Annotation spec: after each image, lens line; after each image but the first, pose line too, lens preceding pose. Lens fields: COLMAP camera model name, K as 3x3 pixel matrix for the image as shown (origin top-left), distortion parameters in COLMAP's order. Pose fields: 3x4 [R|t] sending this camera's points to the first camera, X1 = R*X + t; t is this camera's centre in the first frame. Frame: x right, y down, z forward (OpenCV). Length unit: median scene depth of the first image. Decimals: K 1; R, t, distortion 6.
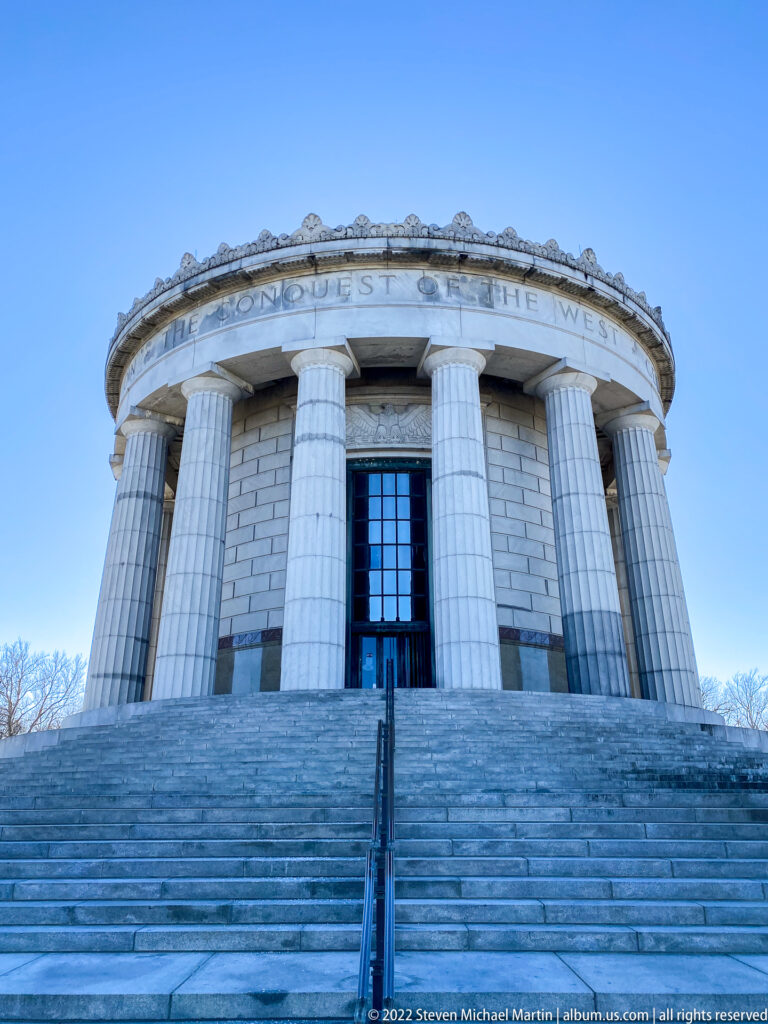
lens RADIAL K [[771.8, 0, 383.1], [0, 771.8, 541.5], [0, 0, 1]] dist [0.085818, -0.088235]
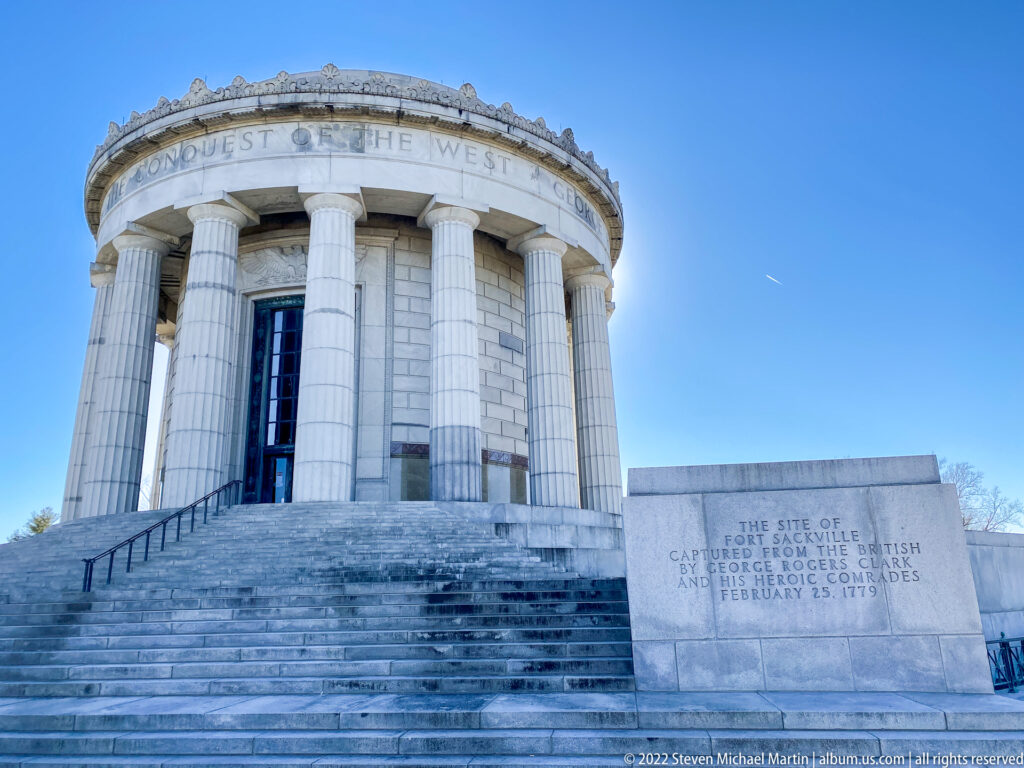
lens RADIAL K [[771.8, 0, 544.4], [0, 771.8, 405.6], [0, 0, 1]] dist [0.085818, -0.088235]
pose [[0.991578, -0.052823, -0.118250, 0.500447], [0.062368, 0.994959, 0.078528, -0.017956], [0.113505, -0.085242, 0.989874, -0.080725]]
